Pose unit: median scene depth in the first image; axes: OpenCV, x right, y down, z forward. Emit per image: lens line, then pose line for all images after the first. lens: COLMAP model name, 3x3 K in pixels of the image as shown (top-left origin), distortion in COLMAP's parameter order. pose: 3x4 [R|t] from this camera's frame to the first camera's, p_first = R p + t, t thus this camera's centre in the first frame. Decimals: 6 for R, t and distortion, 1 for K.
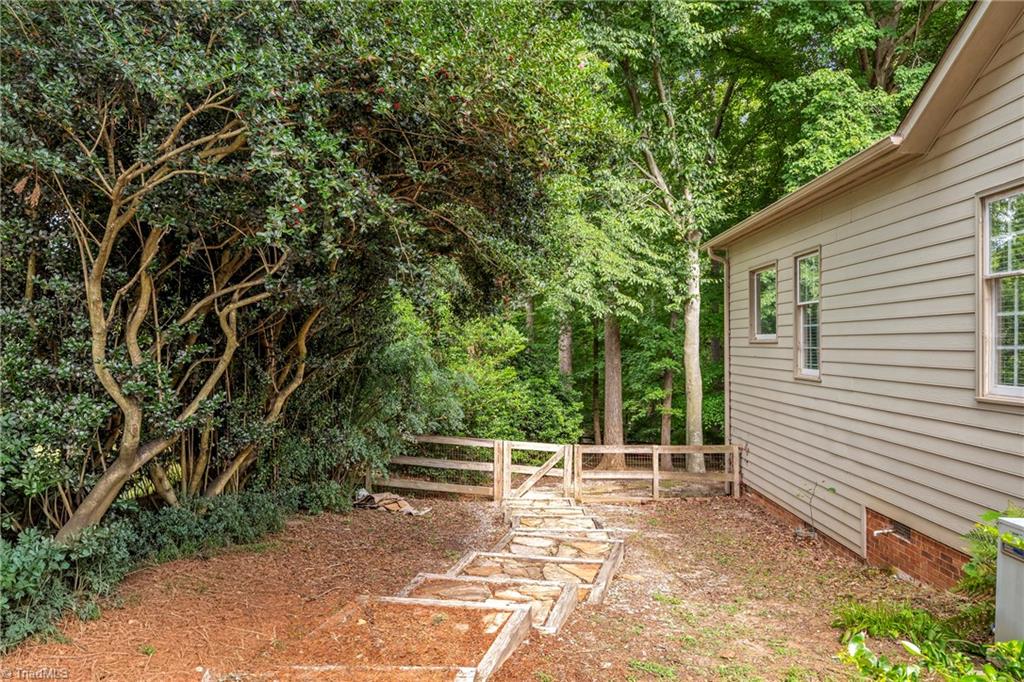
lens RADIAL K [[691.2, 0, 512.0], [0, 691.2, 341.0], [0, 0, 1]] dist [-0.000031, -0.000133]
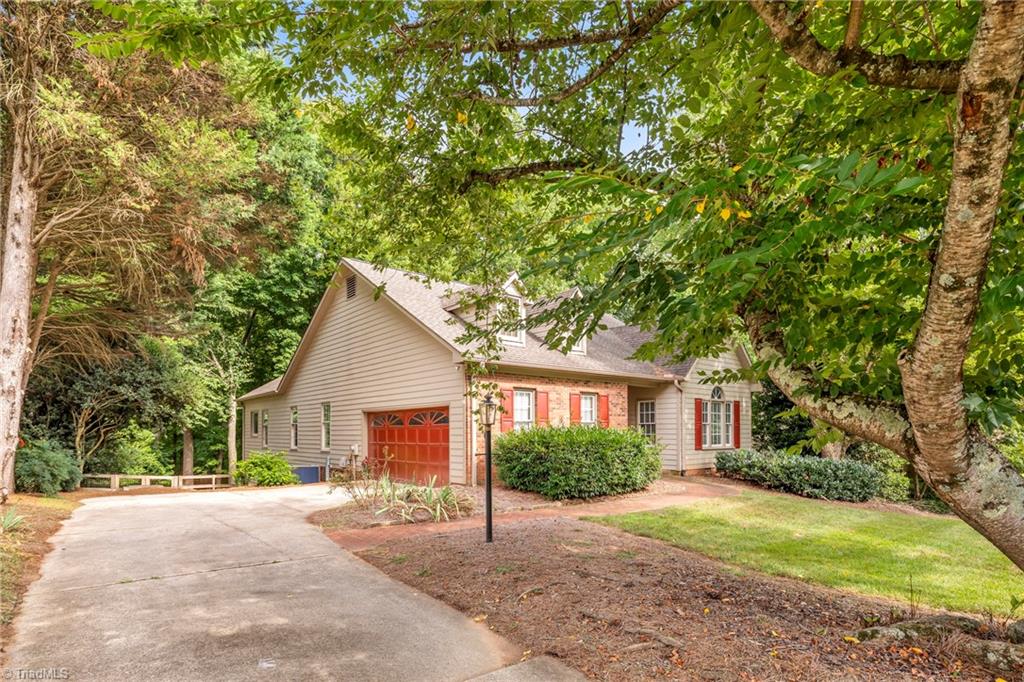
lens RADIAL K [[537.5, 0, 512.1], [0, 537.5, 422.7], [0, 0, 1]] dist [0.000109, 0.000053]
pose [[0.752810, 0.013964, 0.658090, -0.206795], [-0.001372, 0.999806, -0.019645, -0.008035], [-0.658236, 0.013886, 0.752683, -0.926836]]
